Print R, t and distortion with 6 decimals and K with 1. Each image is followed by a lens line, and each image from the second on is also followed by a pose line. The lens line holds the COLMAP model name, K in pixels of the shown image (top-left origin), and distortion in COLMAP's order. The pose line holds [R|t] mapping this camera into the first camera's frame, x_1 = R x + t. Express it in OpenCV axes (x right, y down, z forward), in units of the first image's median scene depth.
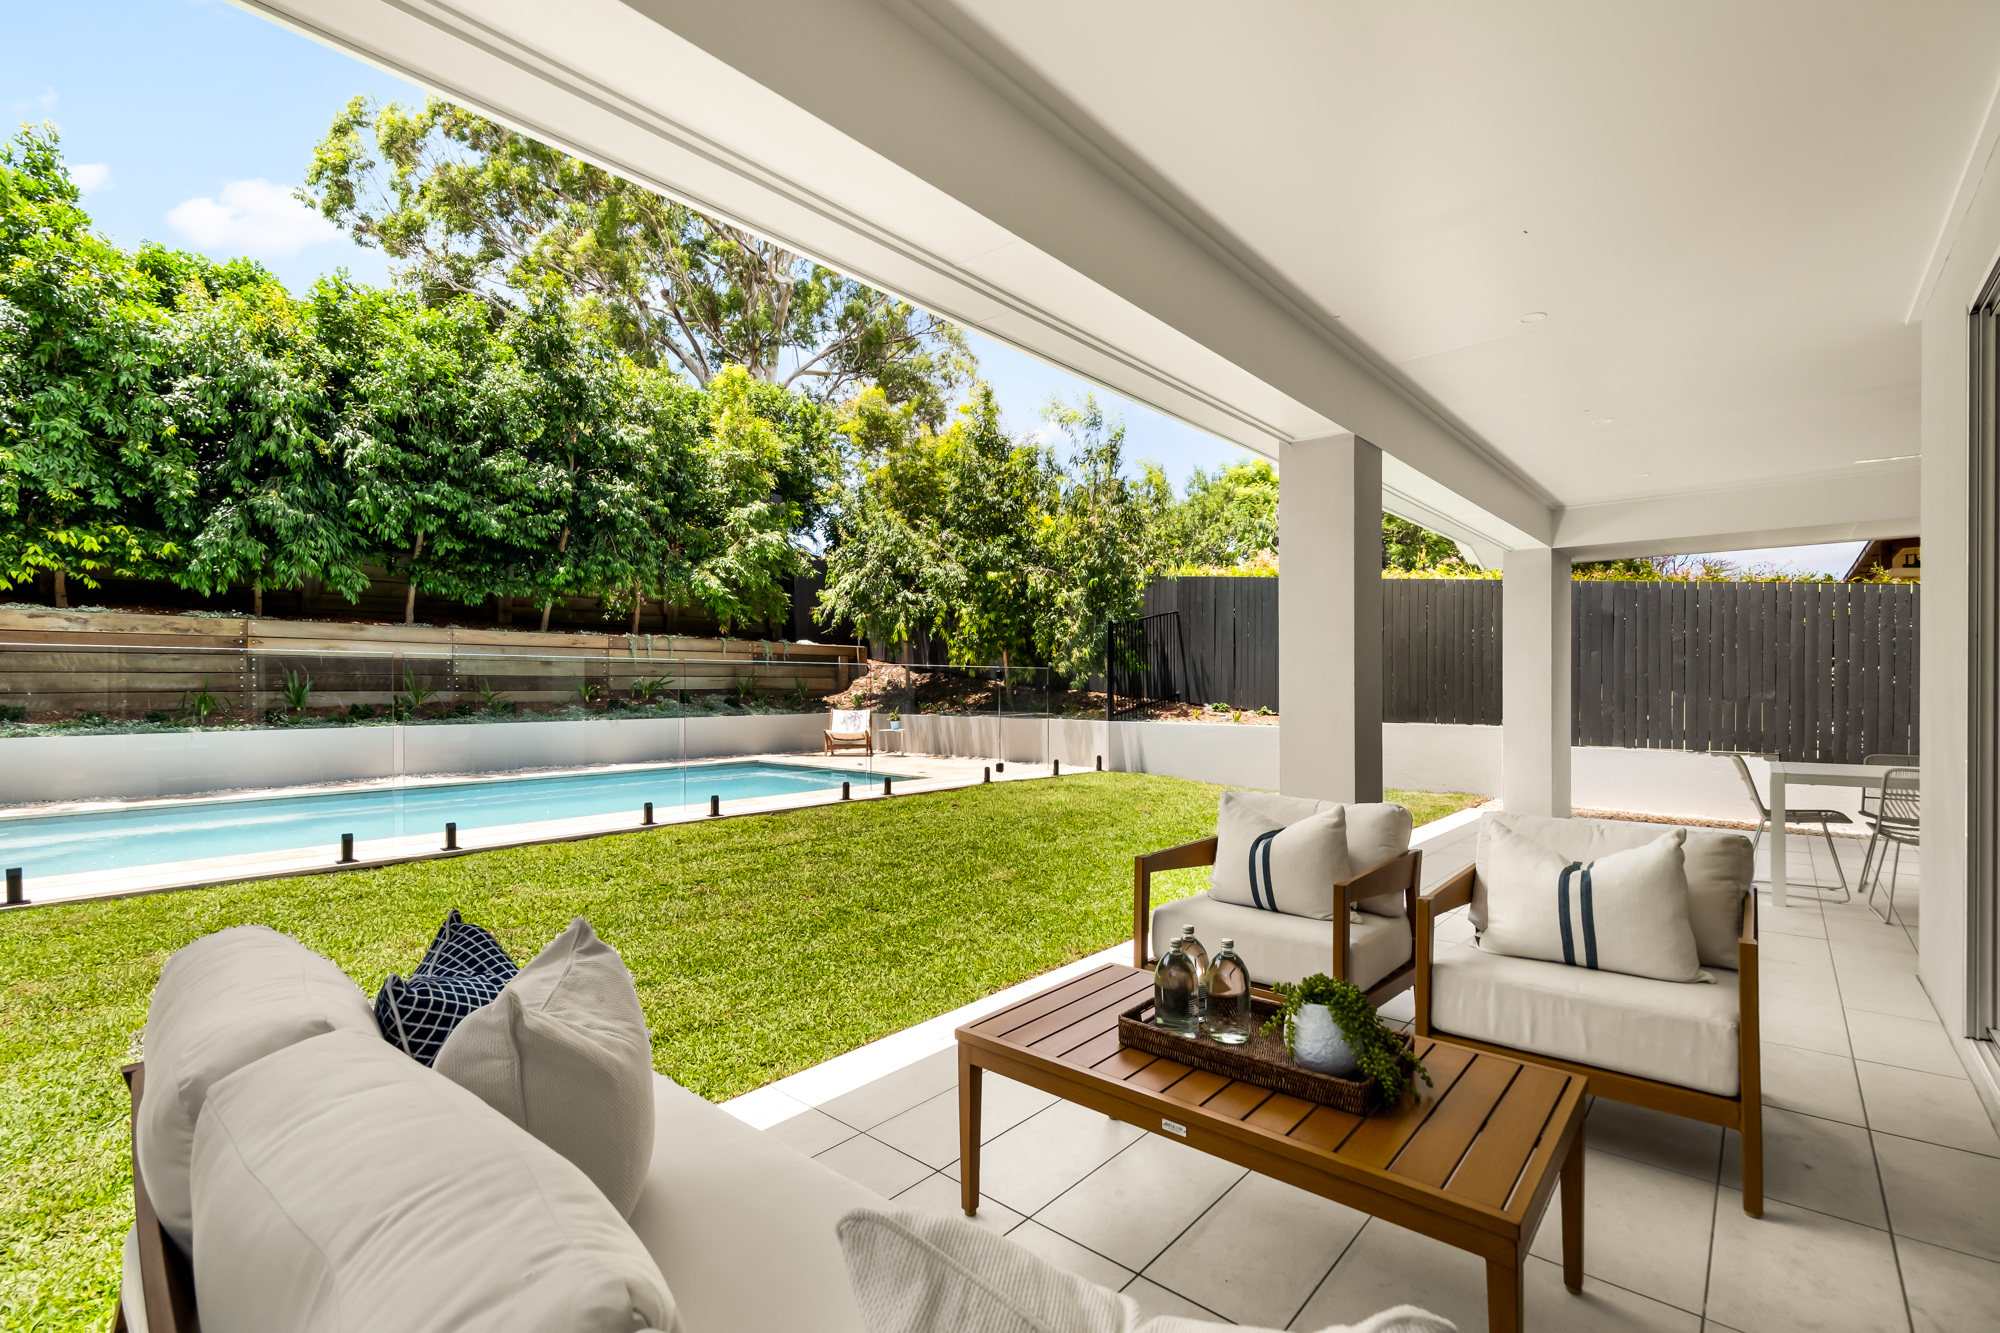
lens RADIAL K [[885.7, 0, 1003.6], [0, 885.7, 687.5], [0, 0, 1]] dist [0.001918, 0.000159]
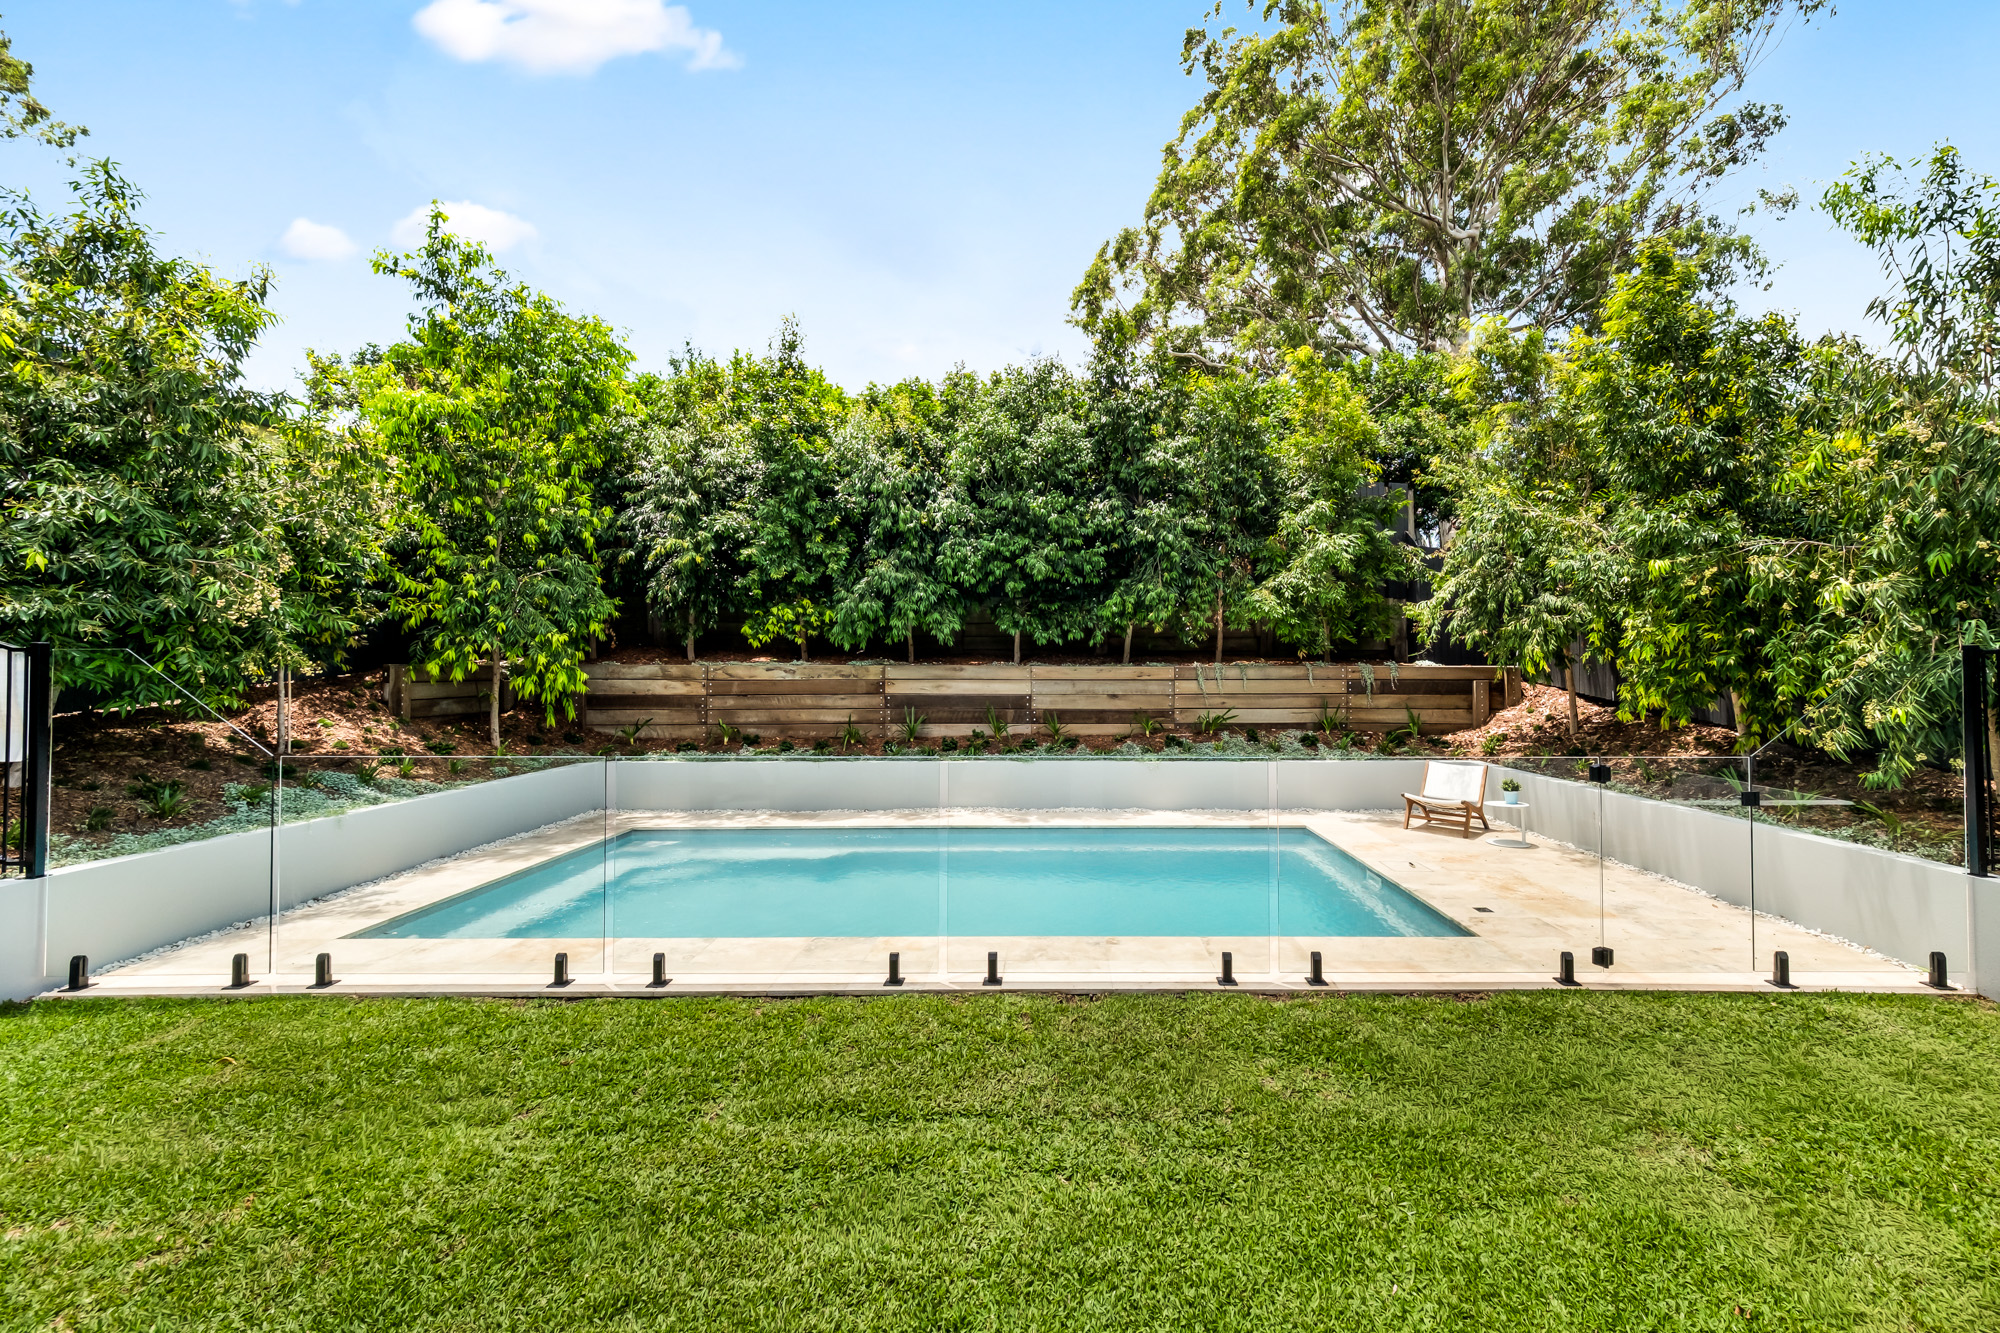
lens RADIAL K [[768.2, 0, 1069.5], [0, 768.2, 656.1], [0, 0, 1]] dist [-0.000523, -0.000137]
pose [[0.666090, -0.009733, -0.745808, 0.099161], [-0.000146, 0.999913, -0.013180, -0.061851], [0.745871, 0.008887, 0.666031, 0.388471]]
